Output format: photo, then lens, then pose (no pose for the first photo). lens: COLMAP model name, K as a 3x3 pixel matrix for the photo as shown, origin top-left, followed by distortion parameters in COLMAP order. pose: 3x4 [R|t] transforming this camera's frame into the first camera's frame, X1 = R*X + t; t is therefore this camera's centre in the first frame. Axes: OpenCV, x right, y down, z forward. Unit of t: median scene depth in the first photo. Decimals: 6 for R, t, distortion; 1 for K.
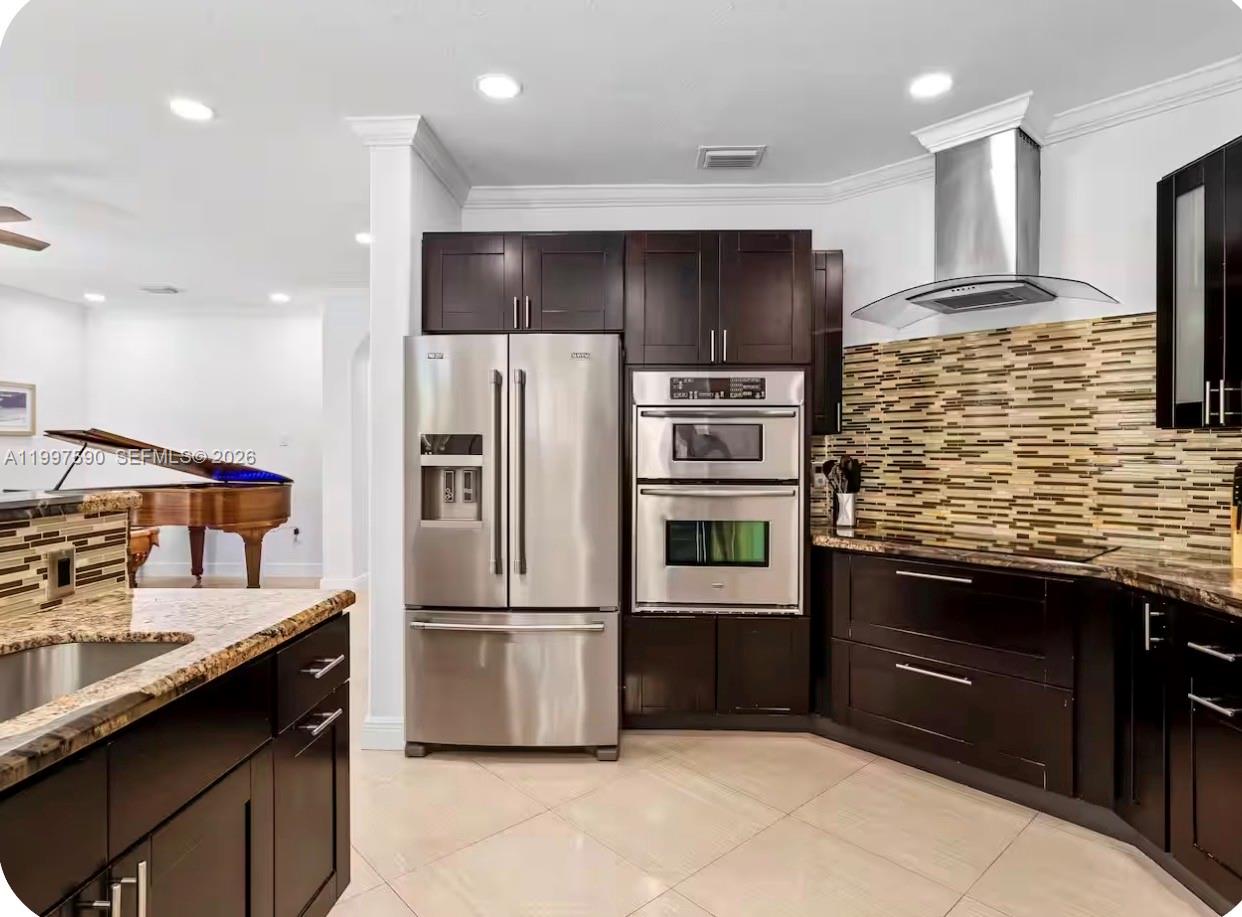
lens RADIAL K [[693.5, 0, 617.2], [0, 693.5, 452.0], [0, 0, 1]] dist [-0.001438, 0.001380]
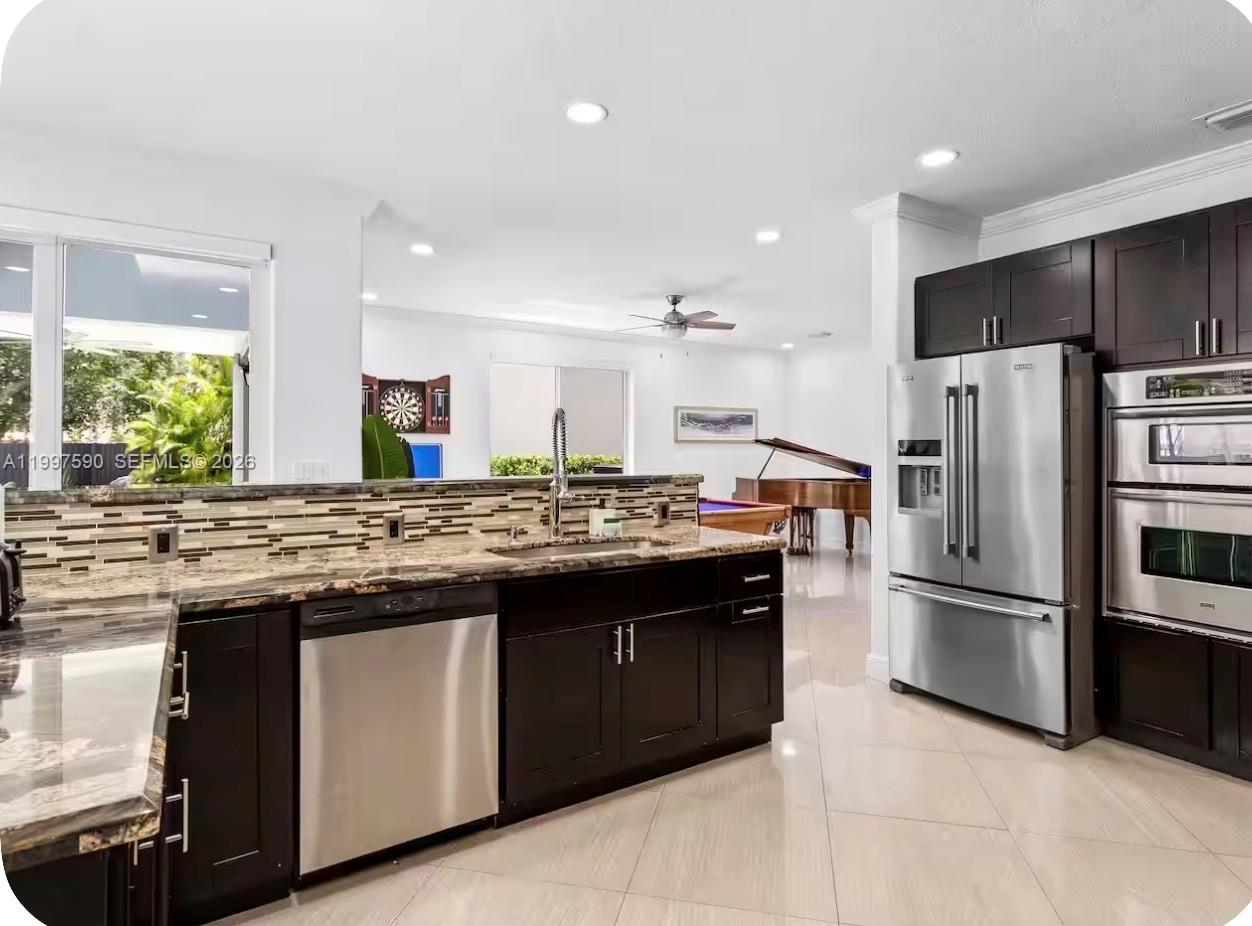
lens RADIAL K [[639.5, 0, 602.8], [0, 639.5, 445.6], [0, 0, 1]] dist [0.002663, 0.000618]
pose [[0.544929, -0.007347, -0.838450, 0.410923], [-0.004846, 0.999917, -0.011911, 0.001428], [0.838468, 0.010554, 0.544848, -0.106025]]
